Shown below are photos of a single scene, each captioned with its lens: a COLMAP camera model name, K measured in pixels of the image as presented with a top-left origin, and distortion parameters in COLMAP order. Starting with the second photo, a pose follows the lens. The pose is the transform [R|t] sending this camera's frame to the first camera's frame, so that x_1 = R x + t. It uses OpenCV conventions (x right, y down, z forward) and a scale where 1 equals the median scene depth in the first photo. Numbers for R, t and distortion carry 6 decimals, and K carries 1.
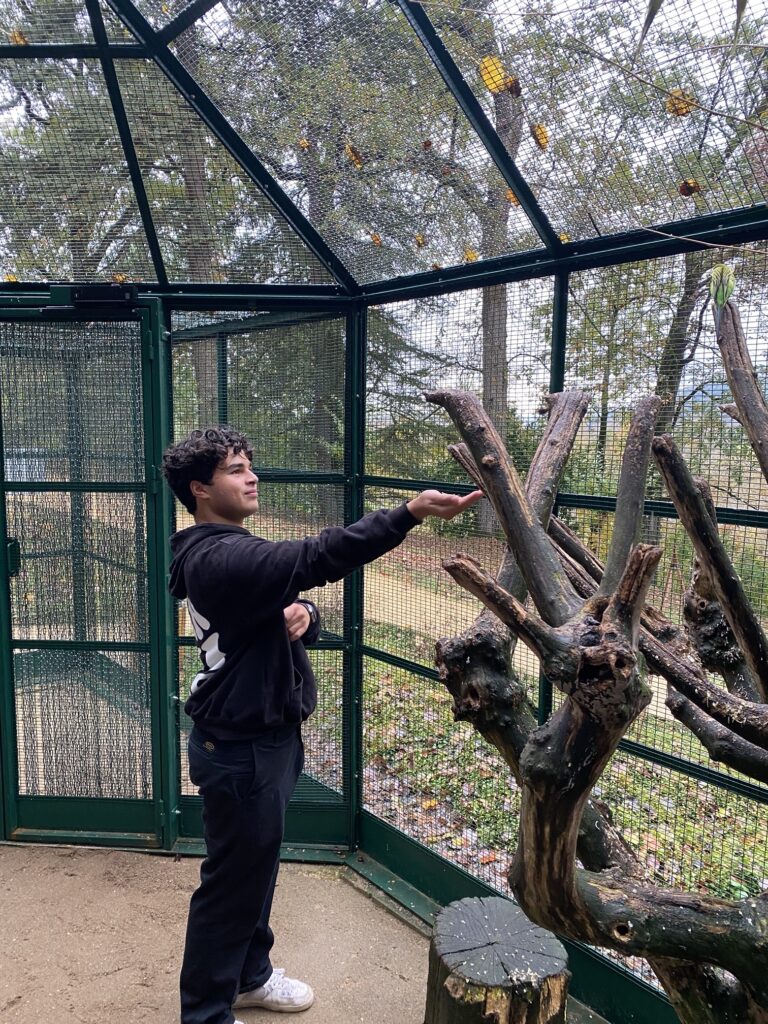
lens RADIAL K [[780.8, 0, 383.8], [0, 780.8, 518.9], [0, 0, 1]] dist [0.031099, -0.046439]
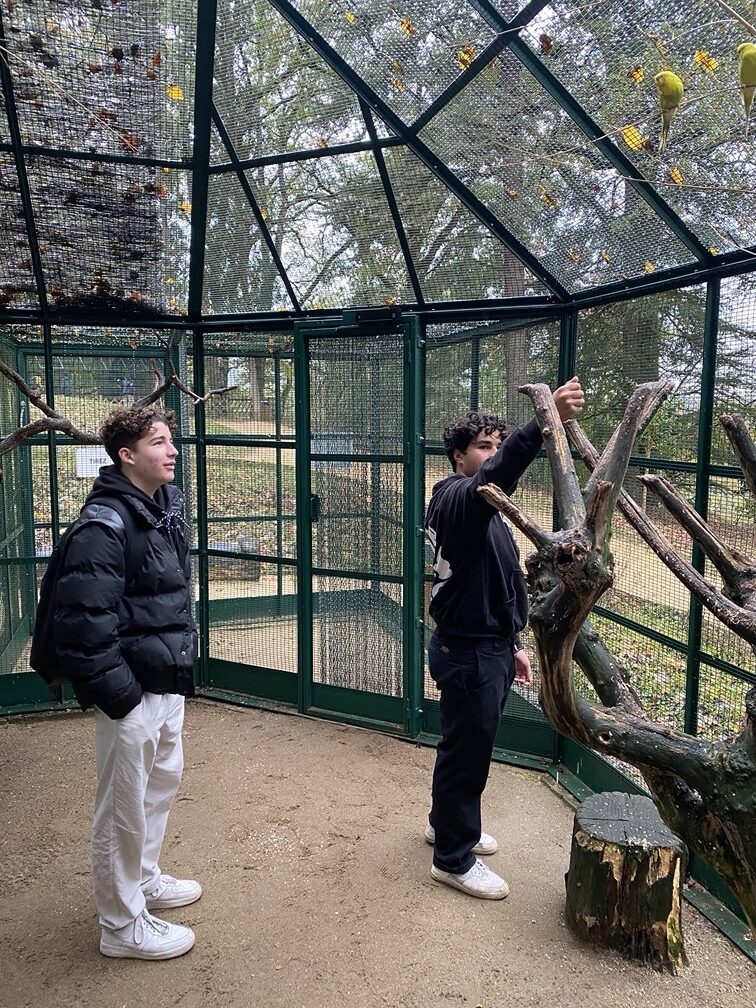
lens RADIAL K [[759.3, 0, 378.2], [0, 759.3, 509.0], [0, 0, 1]] dist [0.005812, 0.001702]
pose [[0.918103, 0.037914, -0.394523, 0.170848], [-0.034922, 0.999281, 0.014763, 0.026814], [0.394799, 0.000224, 0.918767, -0.197950]]
